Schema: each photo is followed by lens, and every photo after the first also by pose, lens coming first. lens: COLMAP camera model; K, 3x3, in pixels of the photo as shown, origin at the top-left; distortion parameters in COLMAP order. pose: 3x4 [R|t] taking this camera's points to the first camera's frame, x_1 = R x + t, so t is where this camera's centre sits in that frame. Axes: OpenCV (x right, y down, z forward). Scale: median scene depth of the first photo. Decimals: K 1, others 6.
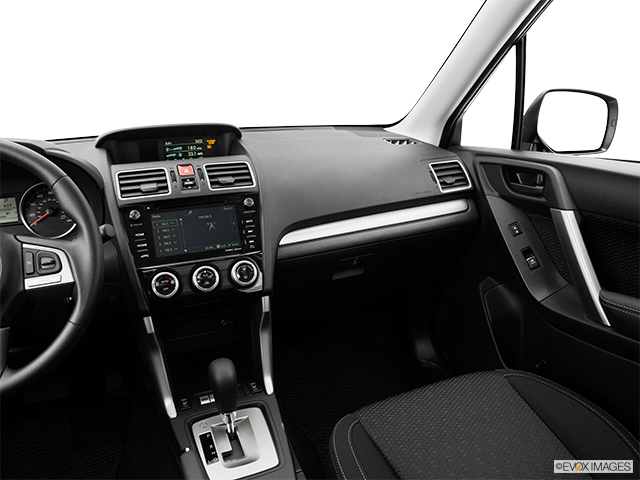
lens RADIAL K [[532.8, 0, 320.0], [0, 532.8, 240.0], [0, 0, 1]] dist [-0.102195, 0.104036]
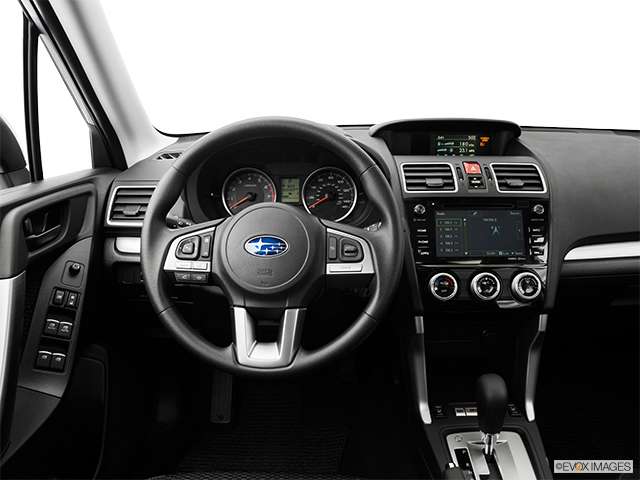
lens RADIAL K [[532.8, 0, 320.0], [0, 532.8, 240.0], [0, 0, 1]] dist [-0.102195, 0.104036]
pose [[0.923728, 0.128597, -0.360819, -0.153351], [-0.125333, 0.991581, 0.032537, -0.001171], [0.361965, 0.015167, 0.932068, 0.026915]]
